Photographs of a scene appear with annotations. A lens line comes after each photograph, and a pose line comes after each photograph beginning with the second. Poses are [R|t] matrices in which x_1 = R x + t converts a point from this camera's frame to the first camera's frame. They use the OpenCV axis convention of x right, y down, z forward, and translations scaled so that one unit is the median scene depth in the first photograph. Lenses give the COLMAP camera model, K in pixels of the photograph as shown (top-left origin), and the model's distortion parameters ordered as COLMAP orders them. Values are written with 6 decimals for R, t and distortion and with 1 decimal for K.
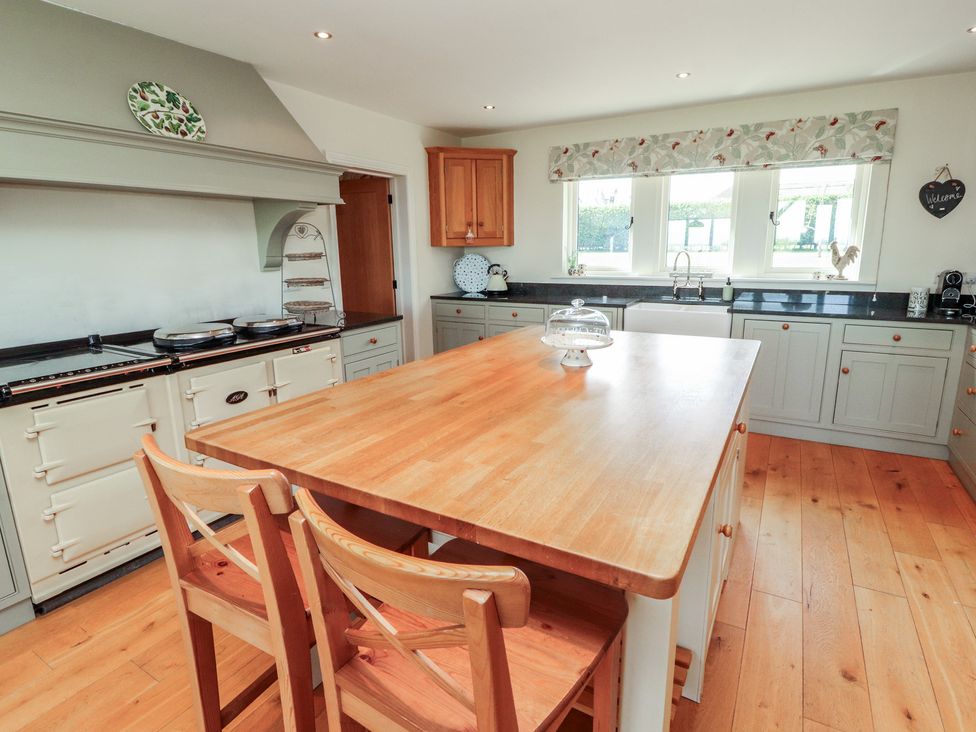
lens RADIAL K [[518.0, 0, 490.4], [0, 518.0, 358.0], [0, 0, 1]] dist [-0.004998, -0.009578]
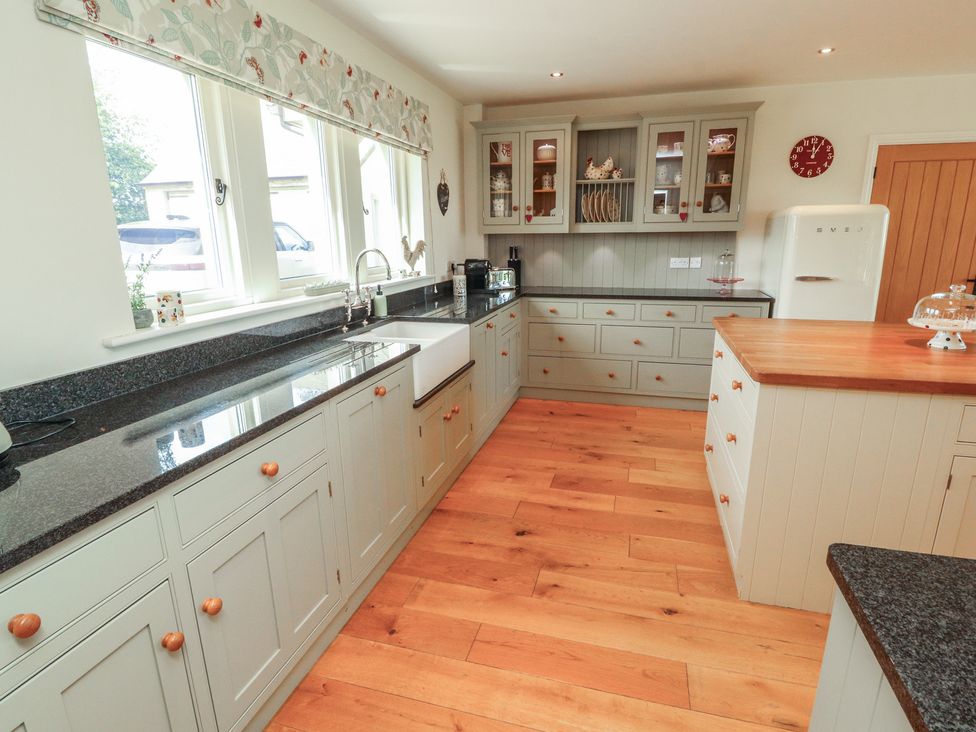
lens RADIAL K [[518.0, 0, 492.7], [0, 518.0, 369.5], [0, 0, 1]] dist [-0.004998, -0.009578]
pose [[-0.256285, -0.228214, 0.939274, -0.372421], [0.217753, 0.933119, 0.286133, -0.280732], [-0.941755, 0.277861, -0.189450, 1.316634]]
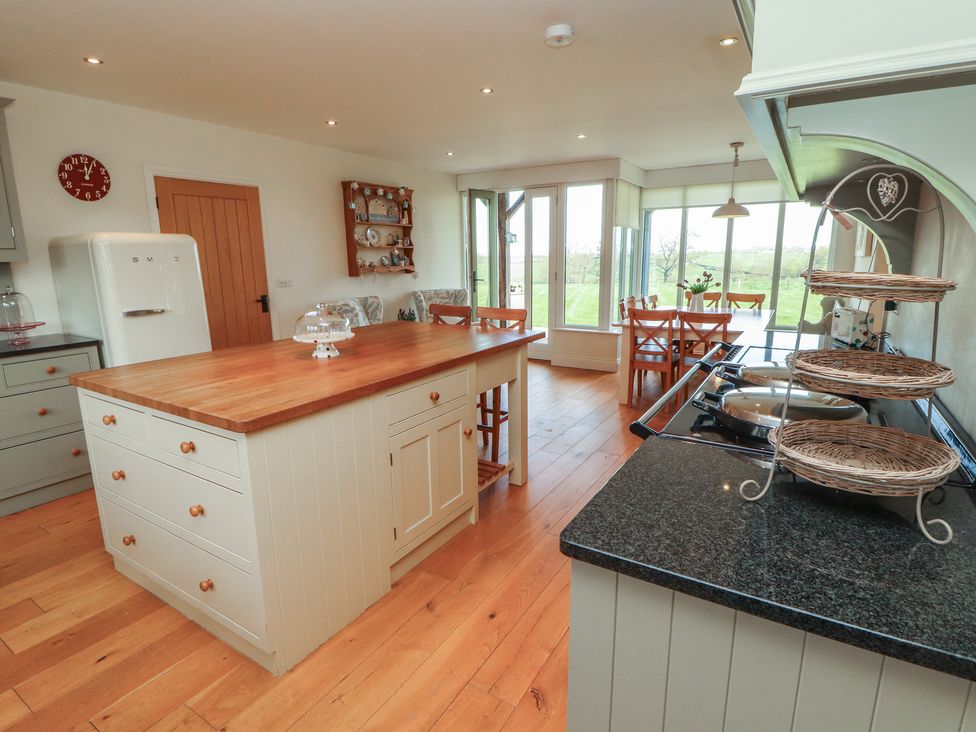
lens RADIAL K [[518.0, 0, 492.7], [0, 518.0, 362.3], [0, 0, 1]] dist [-0.004998, -0.009578]
pose [[-0.999600, 0.020945, 0.018989, -0.164168], [0.026817, 0.915119, 0.402291, -0.292486], [-0.008951, 0.402640, -0.915315, 1.354932]]
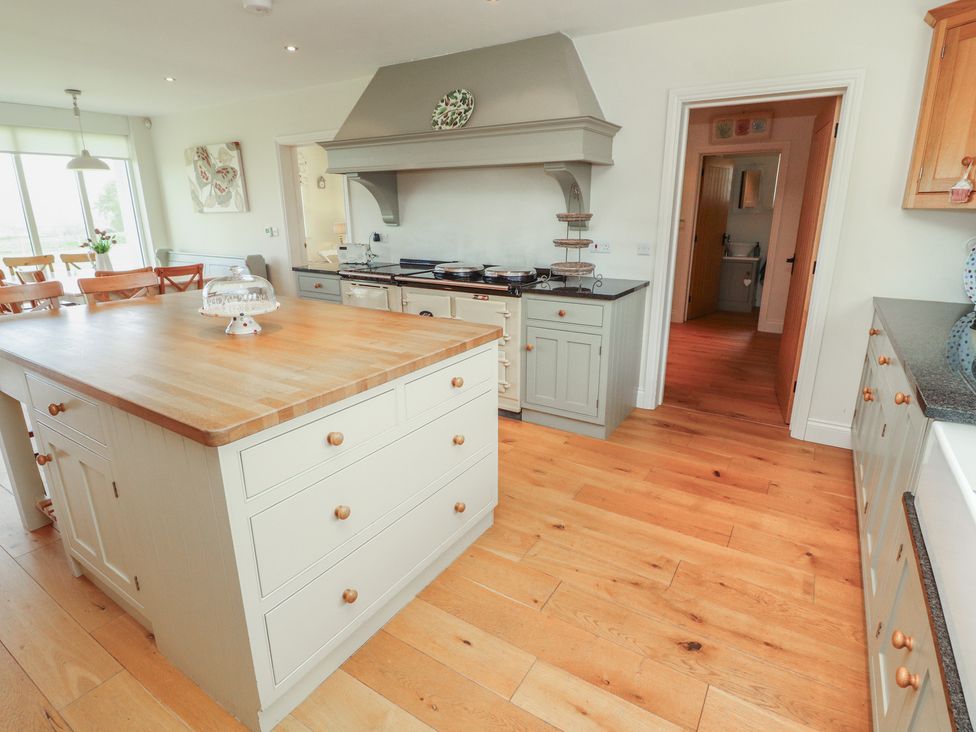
lens RADIAL K [[518.0, 0, 491.9], [0, 518.0, 365.0], [0, 0, 1]] dist [-0.004998, -0.009578]
pose [[-0.030672, 0.297249, -0.954307, 0.719269], [-0.211867, 0.931128, 0.296839, -0.203687], [0.976817, 0.211291, 0.034418, 0.914122]]
